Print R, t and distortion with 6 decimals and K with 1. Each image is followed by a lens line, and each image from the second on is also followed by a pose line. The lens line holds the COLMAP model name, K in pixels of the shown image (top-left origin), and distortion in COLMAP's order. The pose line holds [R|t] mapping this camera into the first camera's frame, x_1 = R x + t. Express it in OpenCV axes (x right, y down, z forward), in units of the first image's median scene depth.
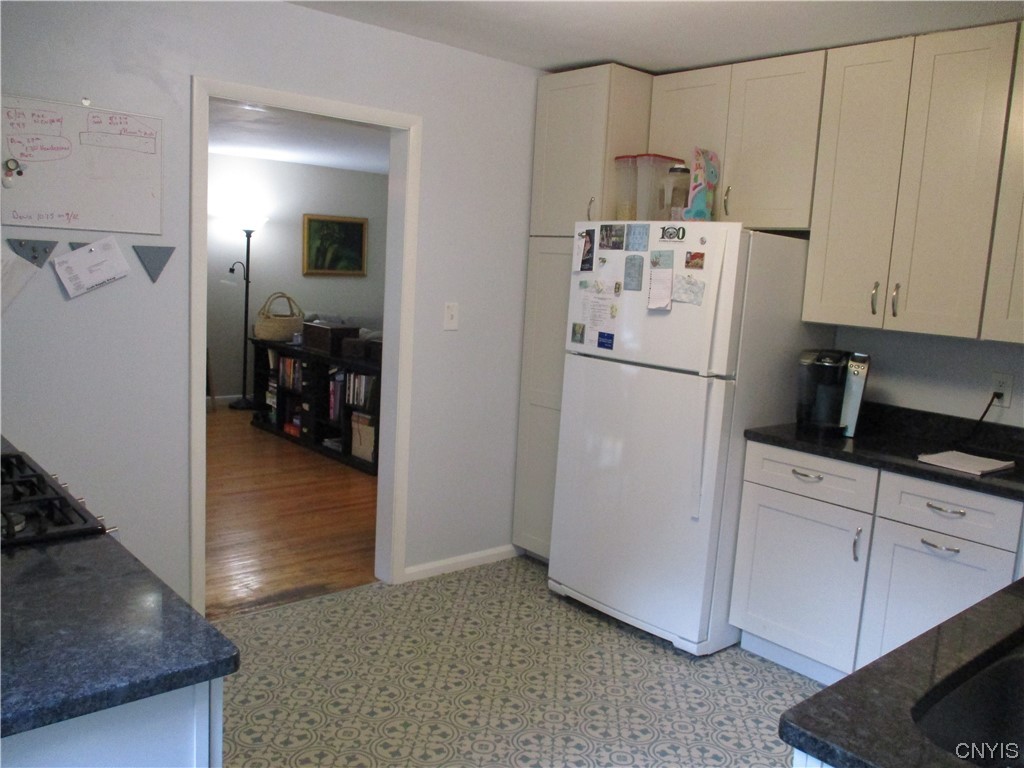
lens RADIAL K [[844.5, 0, 512.0], [0, 844.5, 384.0], [0, 0, 1]] dist [-0.035990, 0.005180]
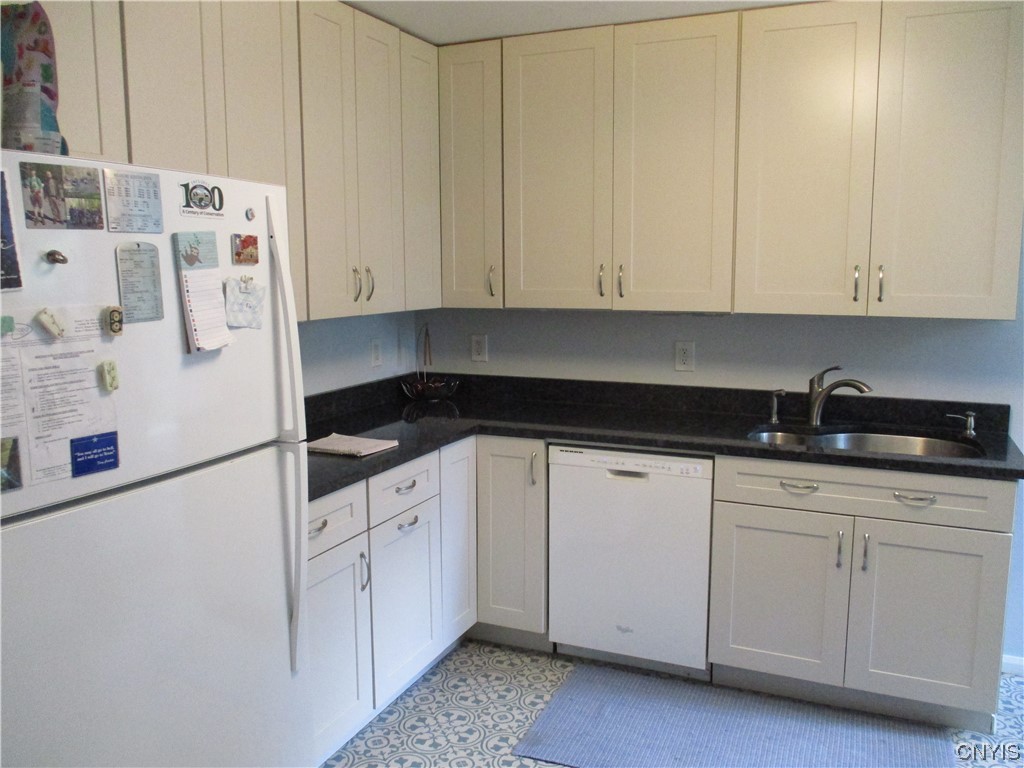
lens RADIAL K [[844.5, 0, 512.0], [0, 844.5, 384.0], [0, 0, 1]] dist [-0.035990, 0.005180]
pose [[-0.424063, -0.180301, 0.887504, -0.338017], [0.109368, 0.962614, 0.247818, -0.167150], [-0.899005, 0.202155, -0.388489, 1.000384]]
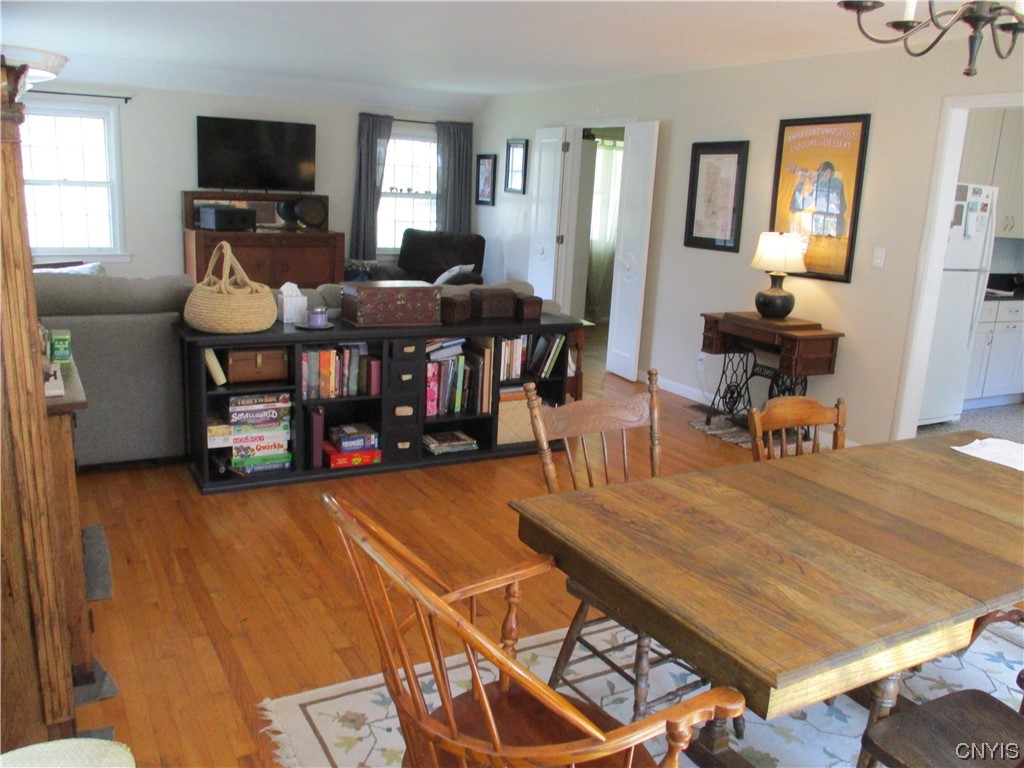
lens RADIAL K [[844.5, 0, 512.0], [0, 844.5, 384.0], [0, 0, 1]] dist [-0.035990, 0.005180]
pose [[0.205384, -0.267081, 0.941533, -1.654786], [0.088373, 0.963174, 0.253942, -0.303460], [-0.974683, 0.031051, 0.221424, 1.492394]]
